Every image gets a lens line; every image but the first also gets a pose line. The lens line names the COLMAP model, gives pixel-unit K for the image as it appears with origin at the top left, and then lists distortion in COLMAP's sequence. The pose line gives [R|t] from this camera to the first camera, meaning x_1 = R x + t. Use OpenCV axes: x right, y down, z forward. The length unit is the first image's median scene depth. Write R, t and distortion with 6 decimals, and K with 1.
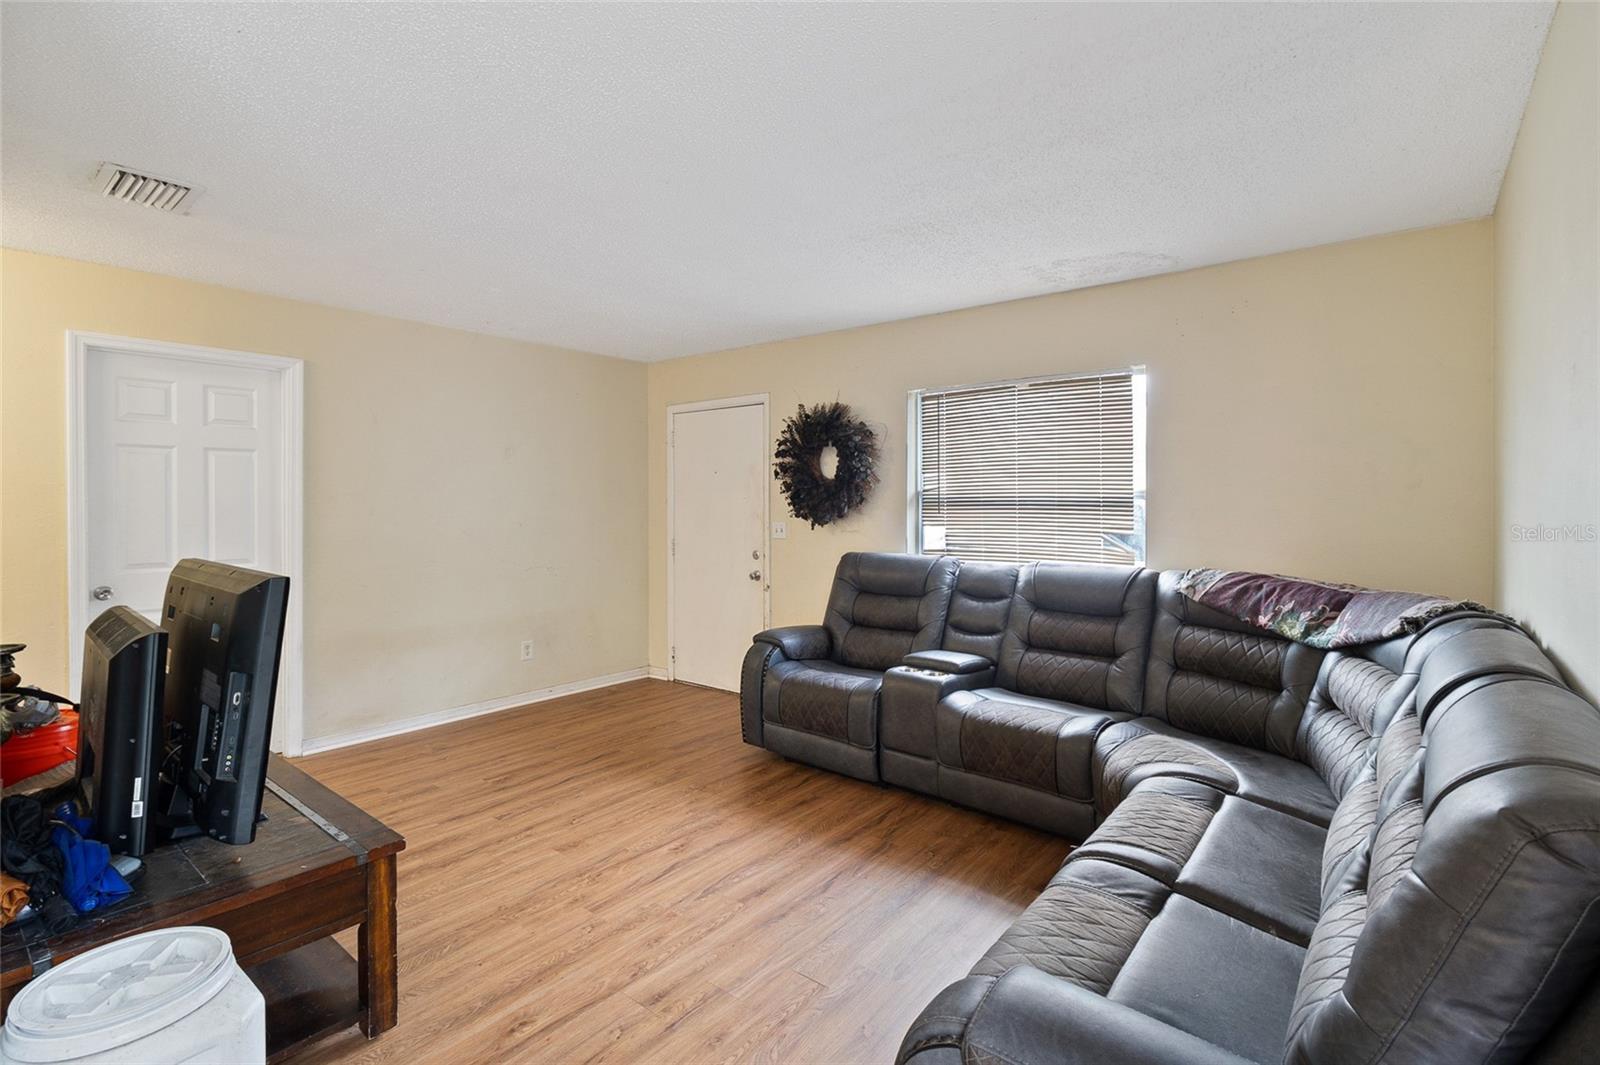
lens RADIAL K [[740.1, 0, 829.6], [0, 740.1, 505.7], [0, 0, 1]] dist [-0.003226, -0.000496]
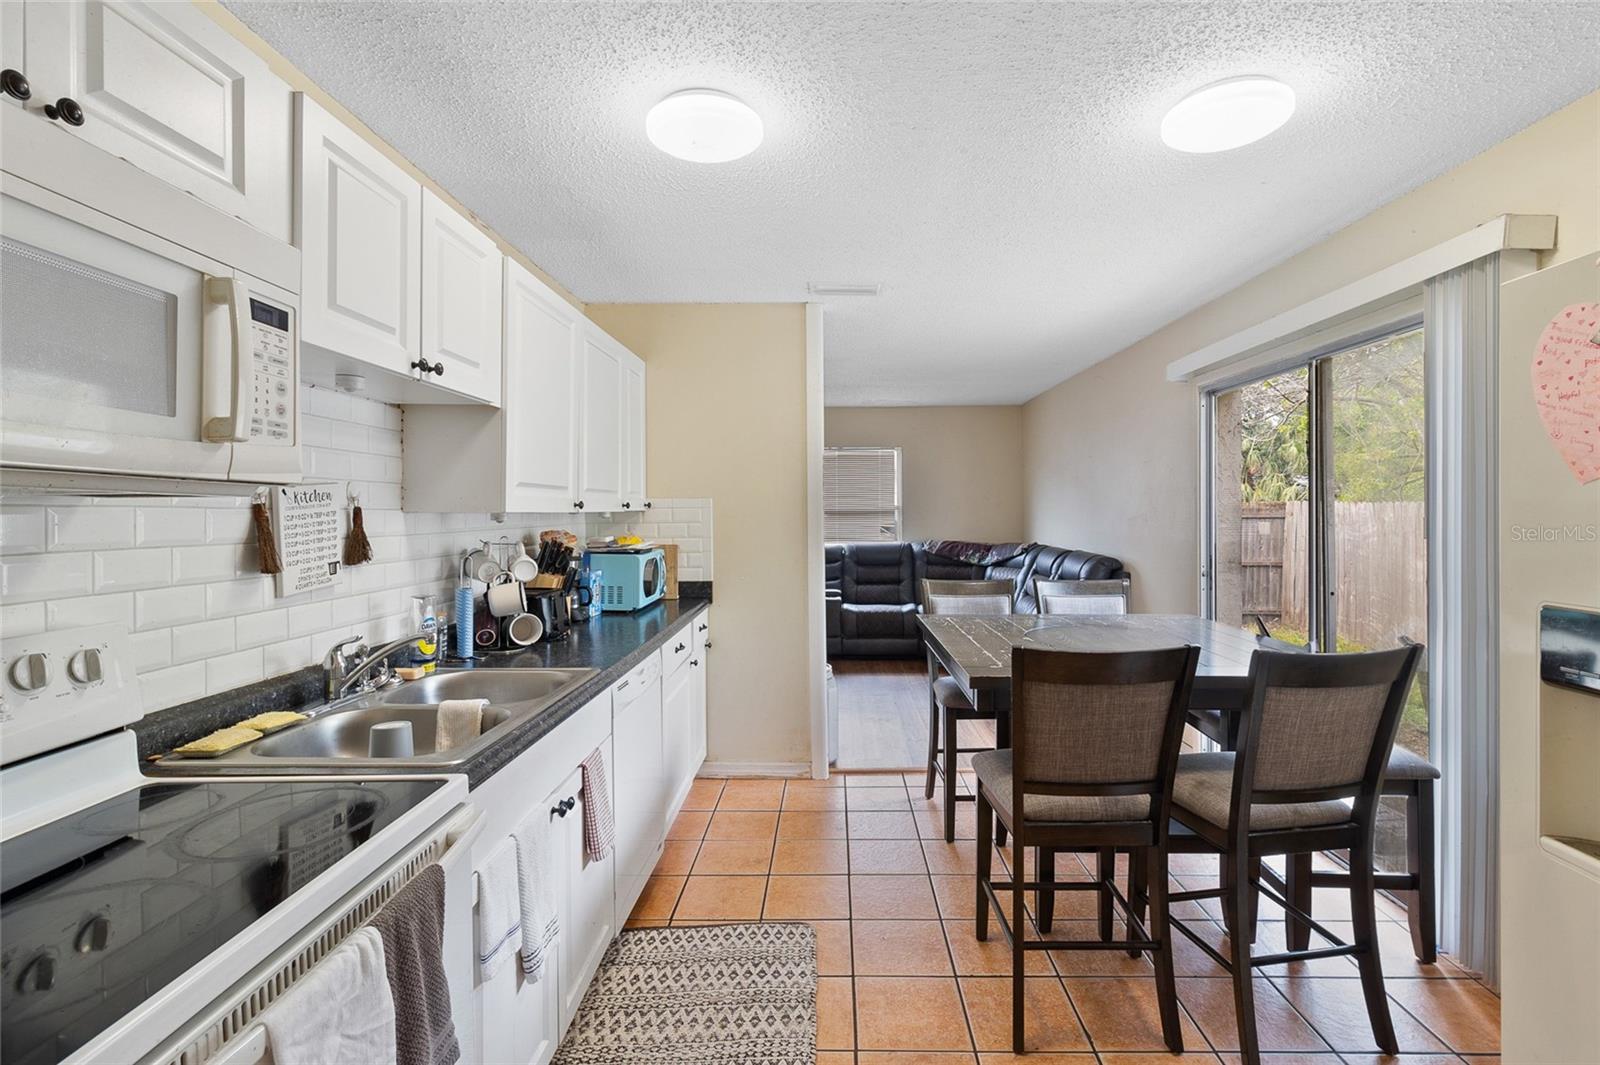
lens RADIAL K [[740.1, 0, 829.6], [0, 740.1, 505.7], [0, 0, 1]] dist [-0.003226, -0.000496]
pose [[0.791284, -0.003686, 0.611438, -1.220122], [0.014668, 0.999809, -0.012954, 0.002953], [-0.611273, 0.019219, 0.791186, -0.663478]]
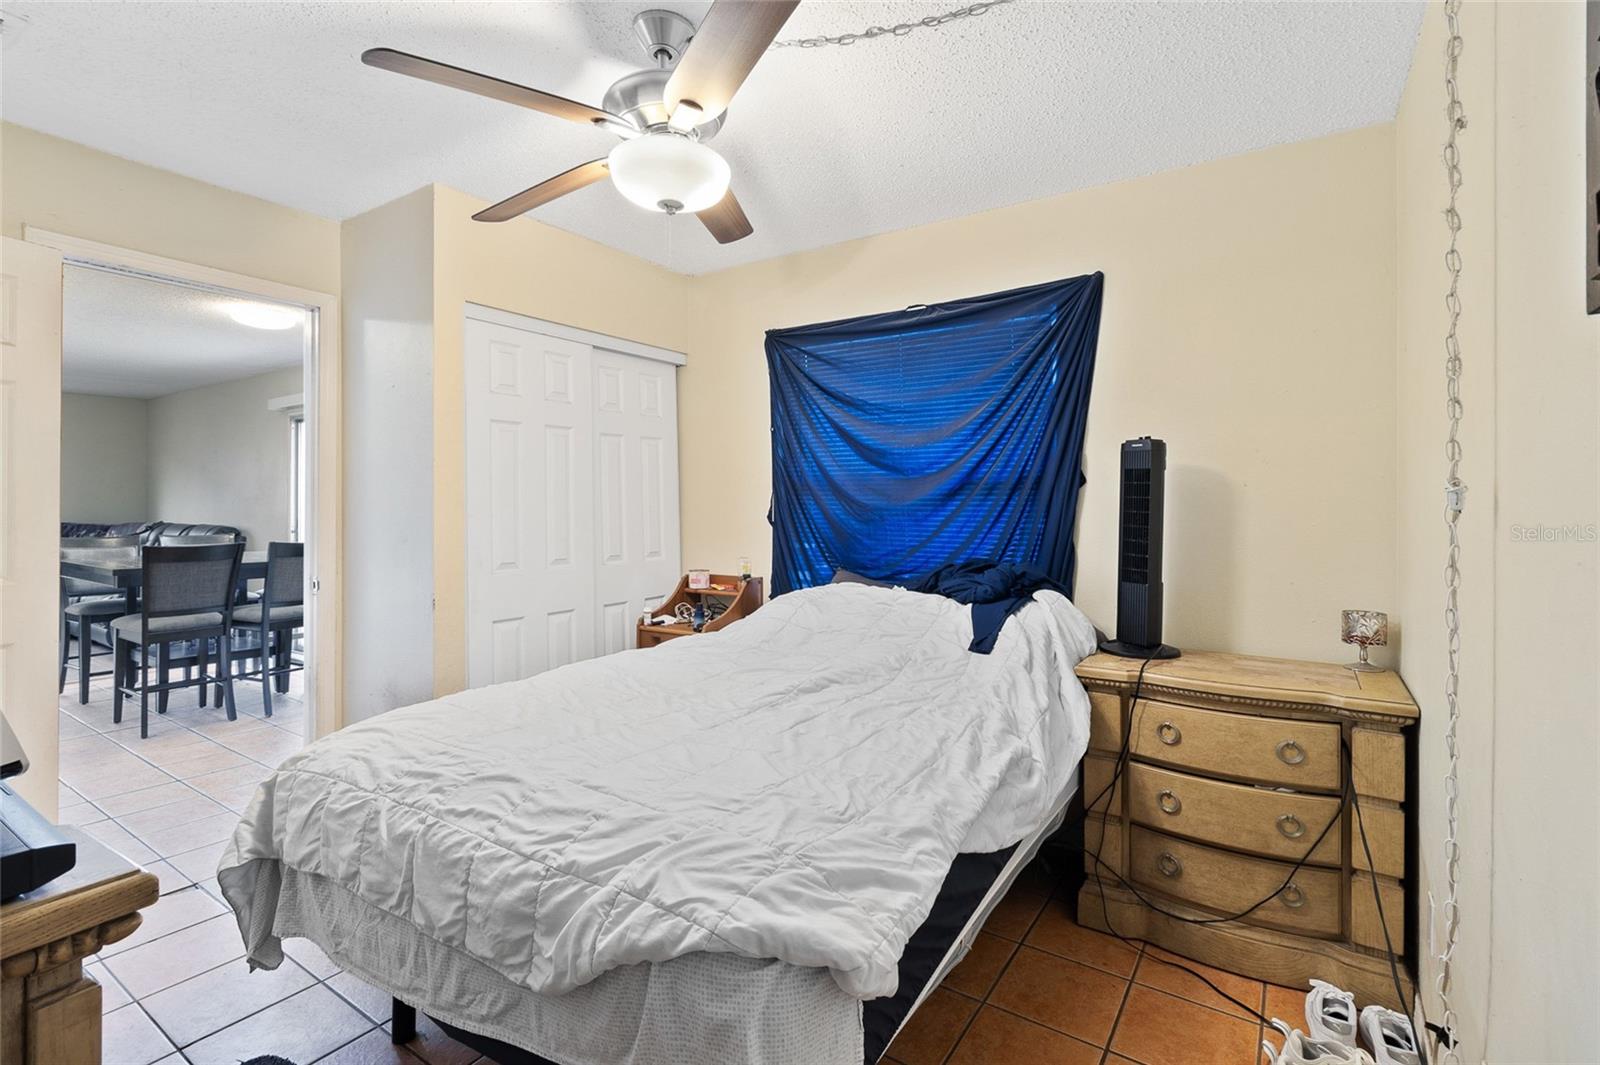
lens RADIAL K [[740.1, 0, 829.6], [0, 740.1, 505.7], [0, 0, 1]] dist [-0.003226, -0.000496]
pose [[-0.090024, -0.007642, 0.995910, -2.148841], [0.010115, 0.999912, 0.008587, 0.039366], [-0.995888, 0.010847, -0.089939, -1.374673]]
